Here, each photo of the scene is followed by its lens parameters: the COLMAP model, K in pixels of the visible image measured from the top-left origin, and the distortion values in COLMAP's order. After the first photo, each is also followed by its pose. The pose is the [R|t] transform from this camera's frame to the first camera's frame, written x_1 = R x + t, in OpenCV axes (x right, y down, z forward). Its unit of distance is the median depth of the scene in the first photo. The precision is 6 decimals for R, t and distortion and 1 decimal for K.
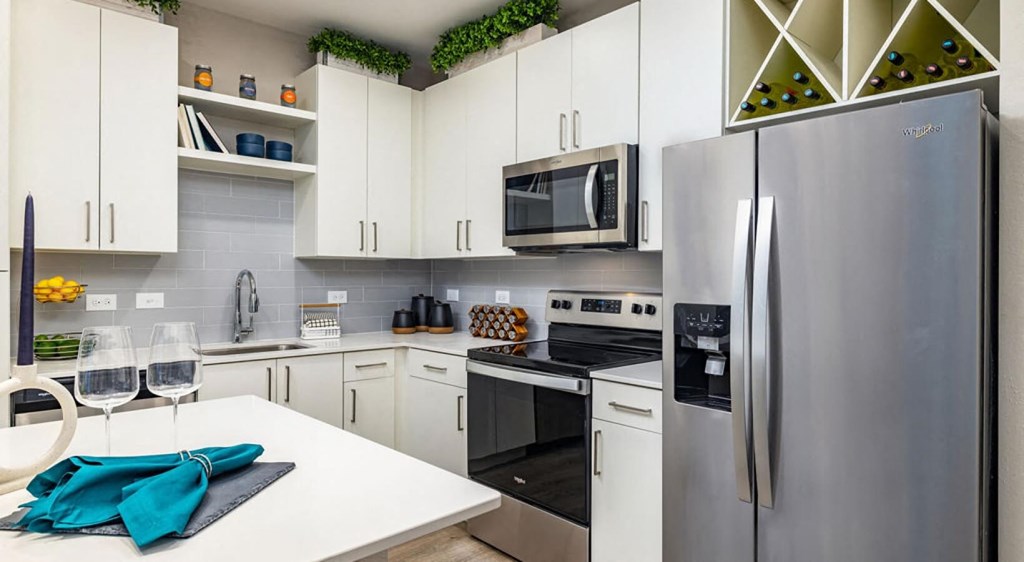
lens RADIAL K [[590.6, 0, 512.0], [0, 590.6, 281.0], [0, 0, 1]] dist [0.008406, 0.000324]
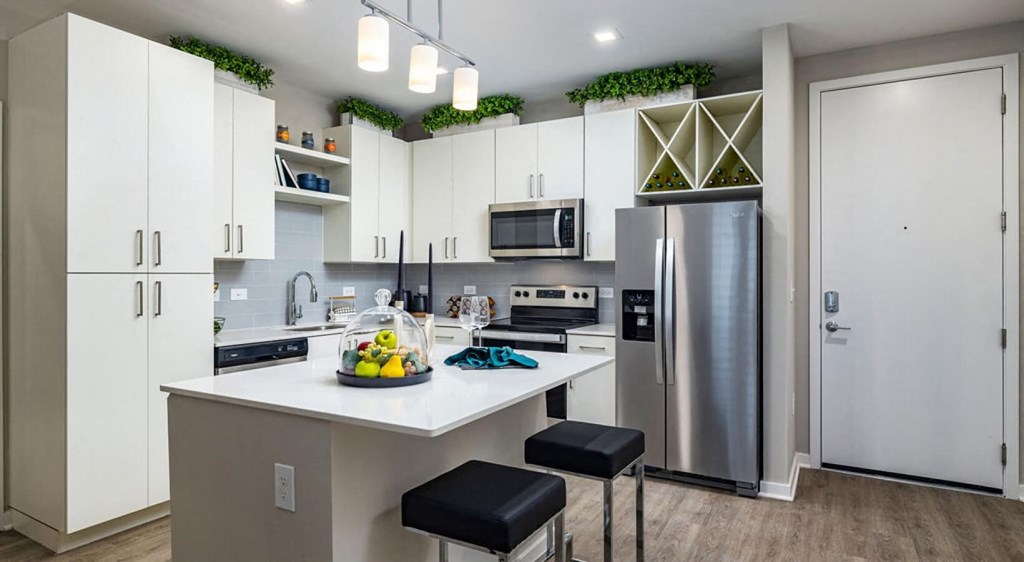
lens RADIAL K [[561.2, 0, 512.0], [0, 561.2, 281.0], [0, 0, 1]] dist [-0.002321, -0.000141]
pose [[0.955620, -0.005362, 0.294553, -0.402437], [0.004603, 0.999984, 0.003268, 0.001162], [-0.294566, -0.001767, 0.955630, -0.427860]]
